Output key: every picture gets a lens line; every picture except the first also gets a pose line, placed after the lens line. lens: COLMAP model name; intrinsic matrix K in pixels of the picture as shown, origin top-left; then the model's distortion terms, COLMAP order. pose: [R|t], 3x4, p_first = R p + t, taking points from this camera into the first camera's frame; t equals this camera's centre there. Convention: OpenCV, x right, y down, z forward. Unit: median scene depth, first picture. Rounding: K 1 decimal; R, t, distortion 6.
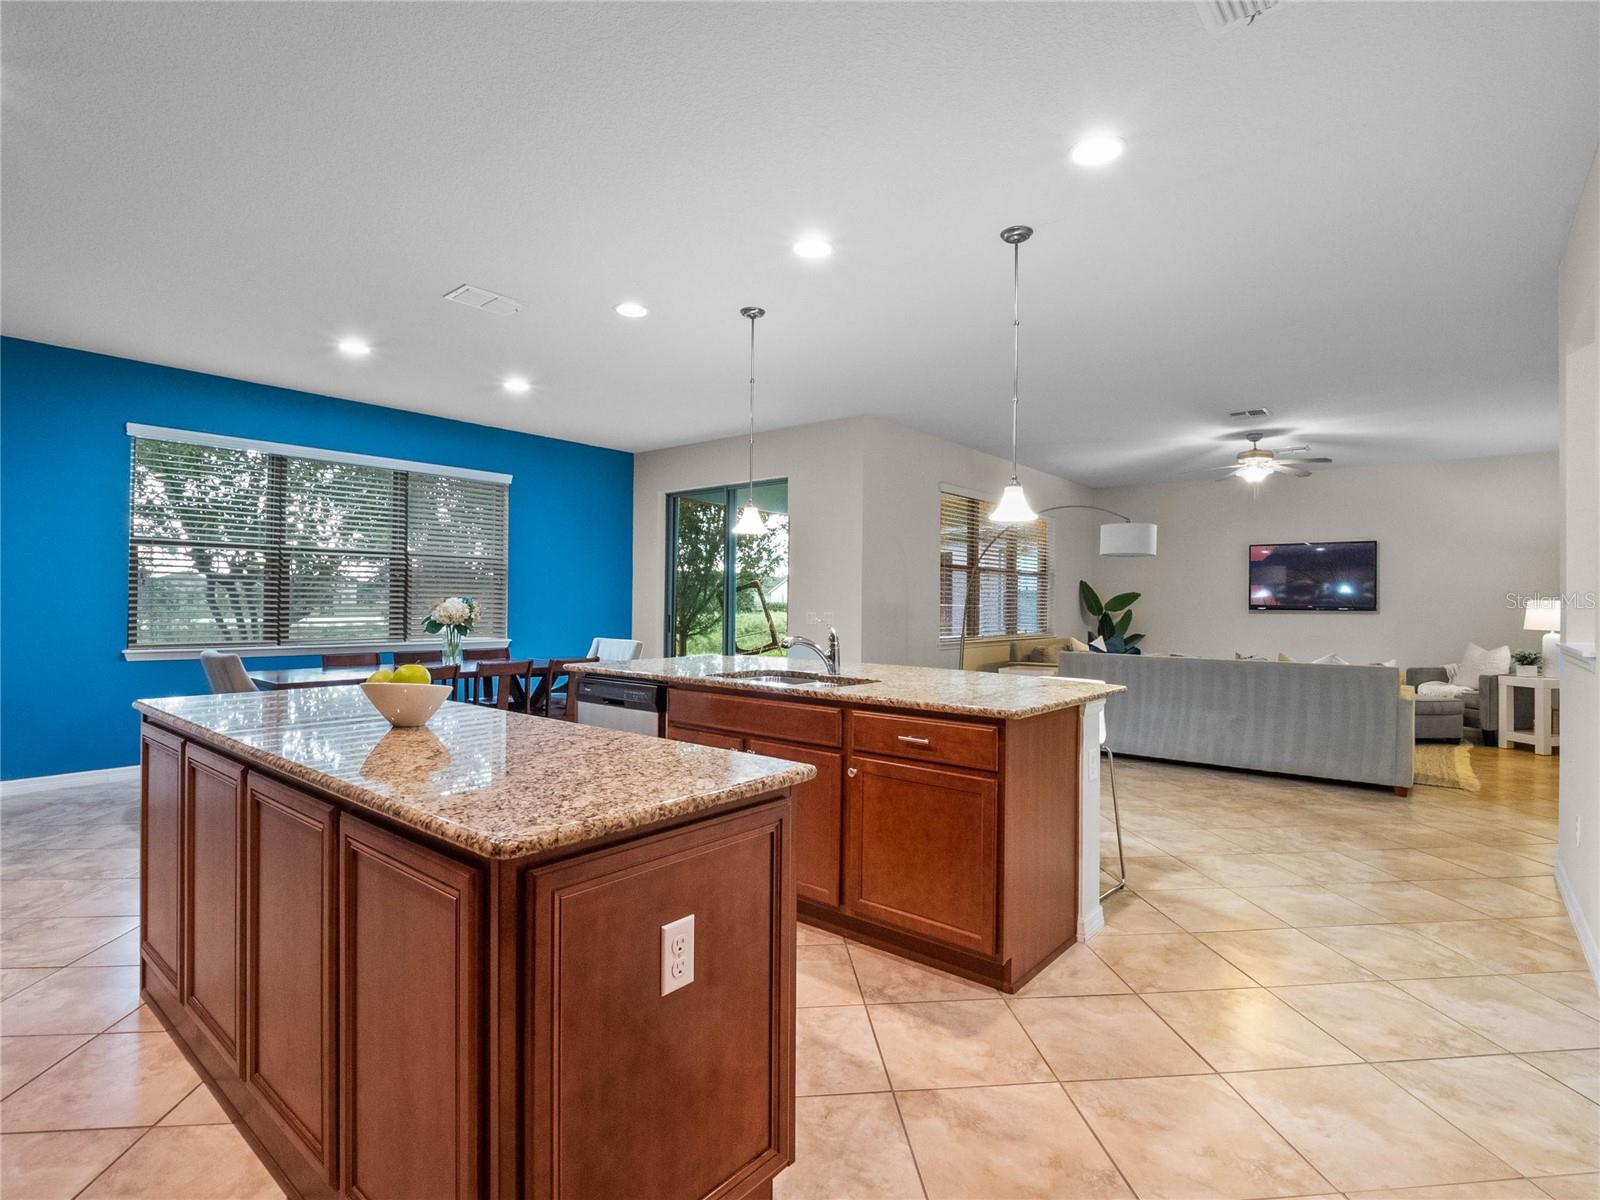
lens RADIAL K [[798.9, 0, 824.5], [0, 798.9, 586.6], [0, 0, 1]] dist [-0.012808, -0.000900]
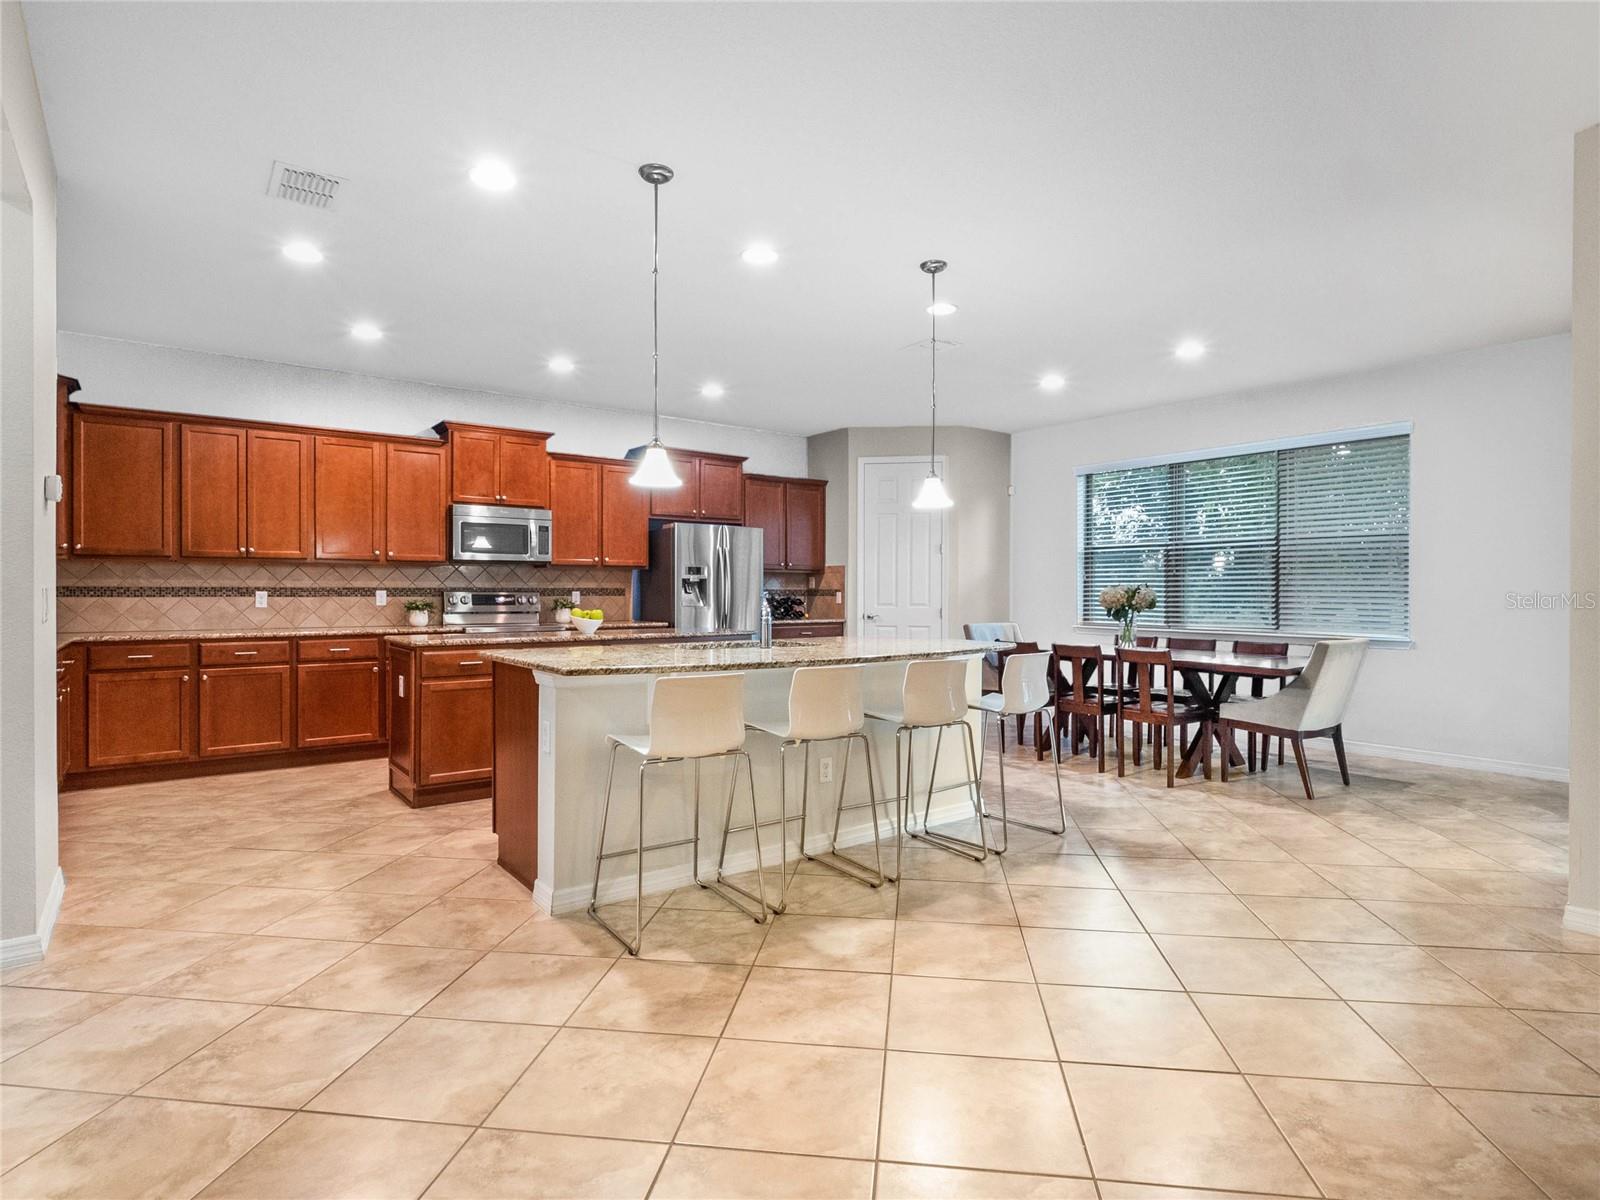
lens RADIAL K [[847.4, 0, 812.9], [0, 847.4, 593.7], [0, 0, 1]] dist [0.003999, -0.010393]
pose [[-0.233823, -0.008075, -0.972246, 0.592612], [0.014780, 0.999820, -0.011859, 0.028251], [0.972167, -0.017143, -0.233661, 0.724883]]
